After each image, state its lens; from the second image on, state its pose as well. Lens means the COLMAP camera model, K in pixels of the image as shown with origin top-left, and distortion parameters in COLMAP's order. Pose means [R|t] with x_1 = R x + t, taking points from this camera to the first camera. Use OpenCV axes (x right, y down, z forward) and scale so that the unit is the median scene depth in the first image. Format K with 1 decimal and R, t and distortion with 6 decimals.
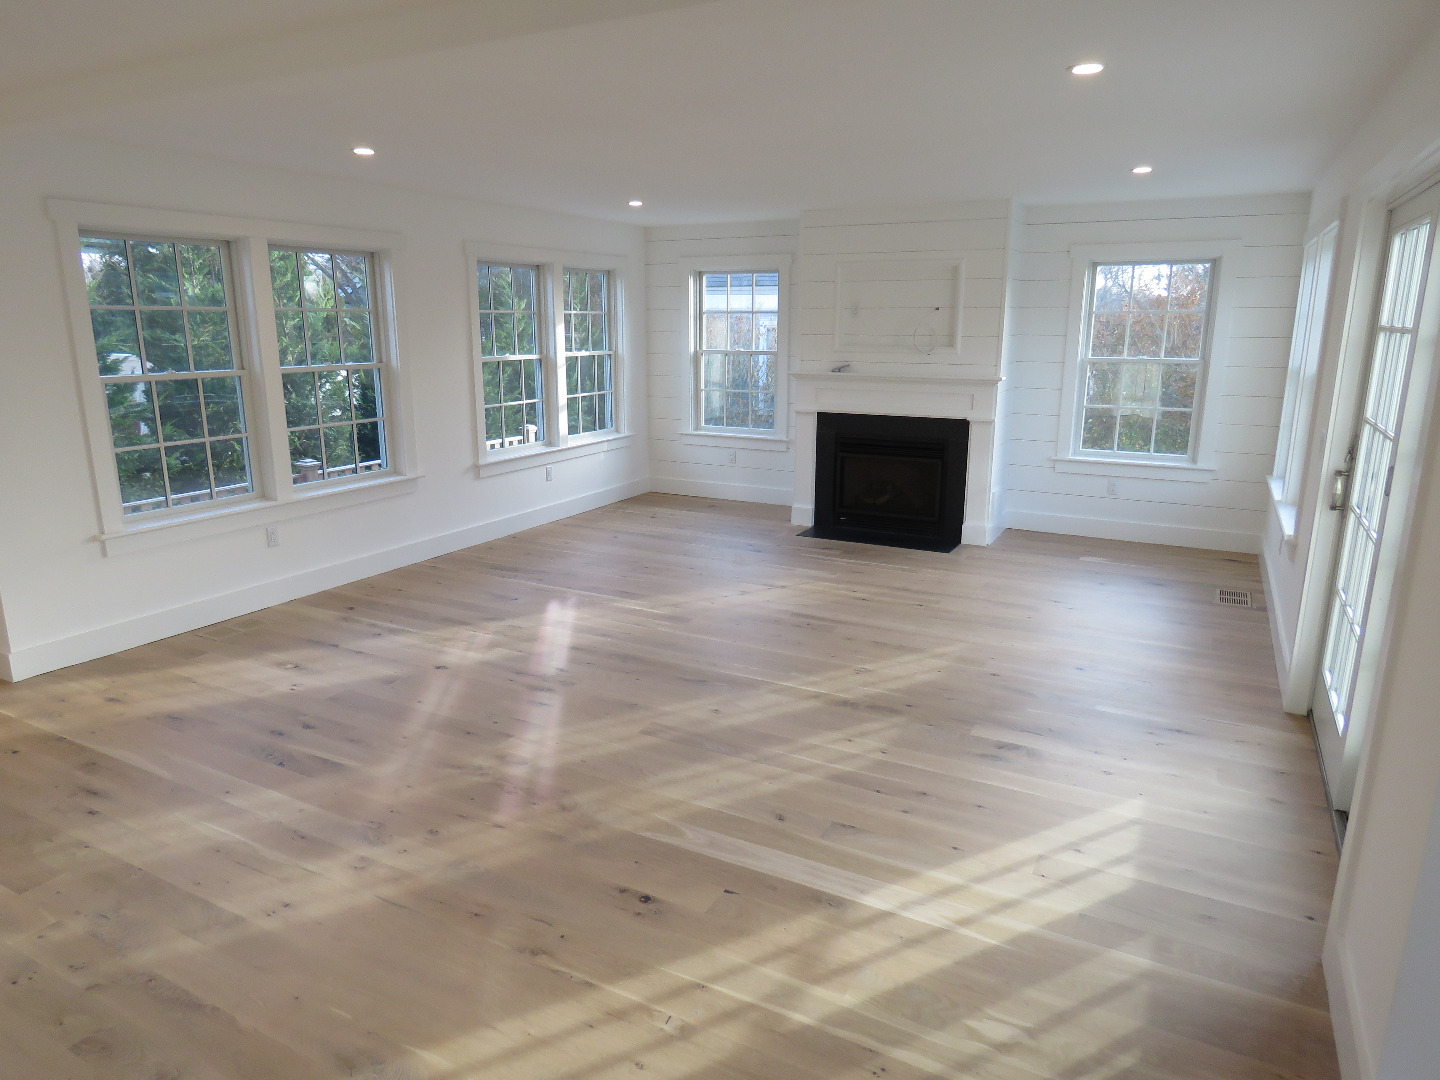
lens RADIAL K [[919.7, 0, 721.6], [0, 919.7, 543.0], [0, 0, 1]] dist [-0.003249, 0.000835]
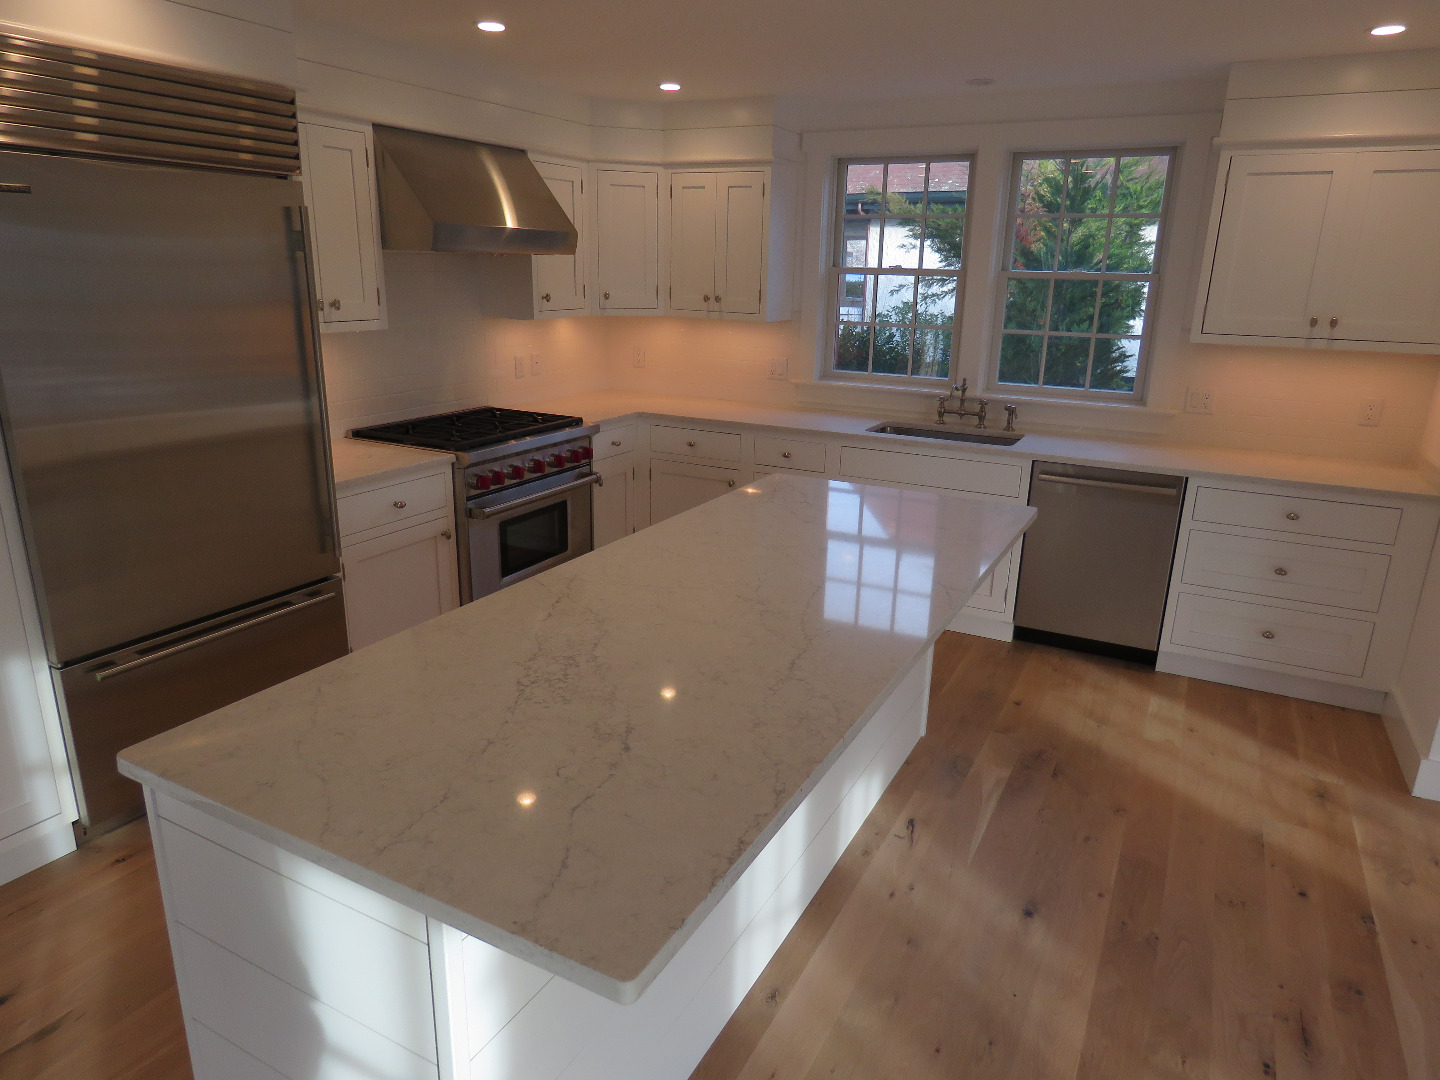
lens RADIAL K [[919.7, 0, 721.6], [0, 919.7, 543.0], [0, 0, 1]] dist [-0.003249, 0.000835]
pose [[-0.000981, 0.281116, -0.959673, -0.111240], [-0.254377, 0.928035, 0.272108, -0.077137], [0.967105, 0.244386, 0.070599, 0.313808]]
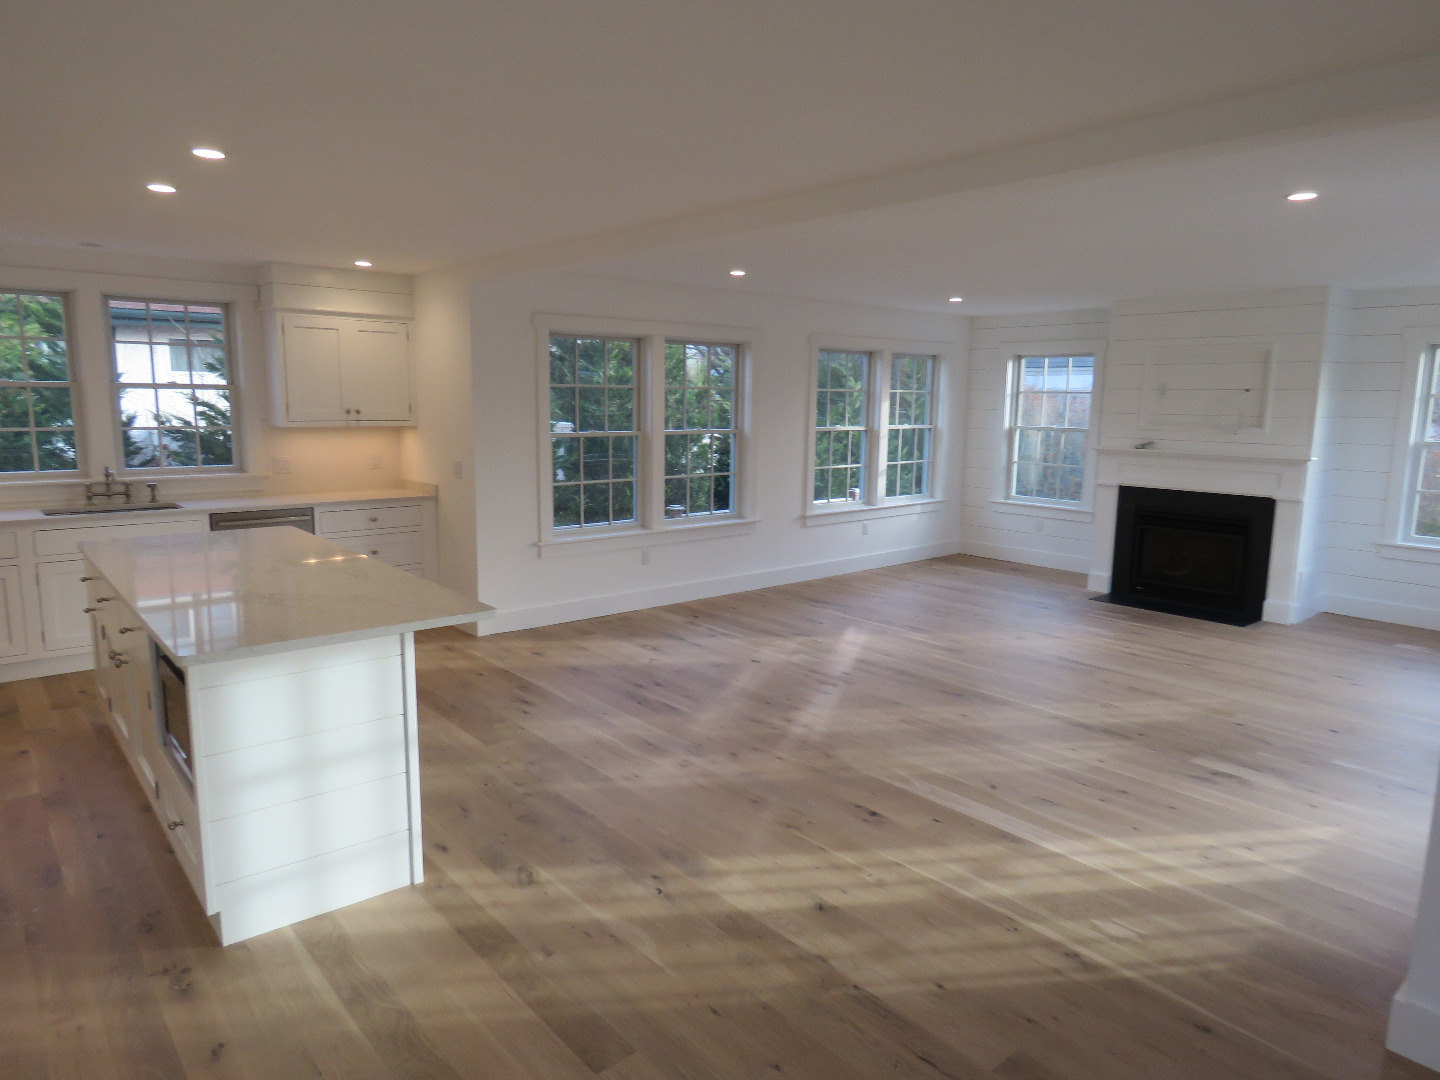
lens RADIAL K [[920.9, 0, 721.7], [0, 920.9, 541.4], [0, 0, 1]] dist [-0.004589, -0.001511]
pose [[0.930899, 0.065689, -0.359323, 0.091629], [-0.095489, 0.993253, -0.065803, 0.051411], [0.352576, 0.095567, 0.930891, -0.208192]]
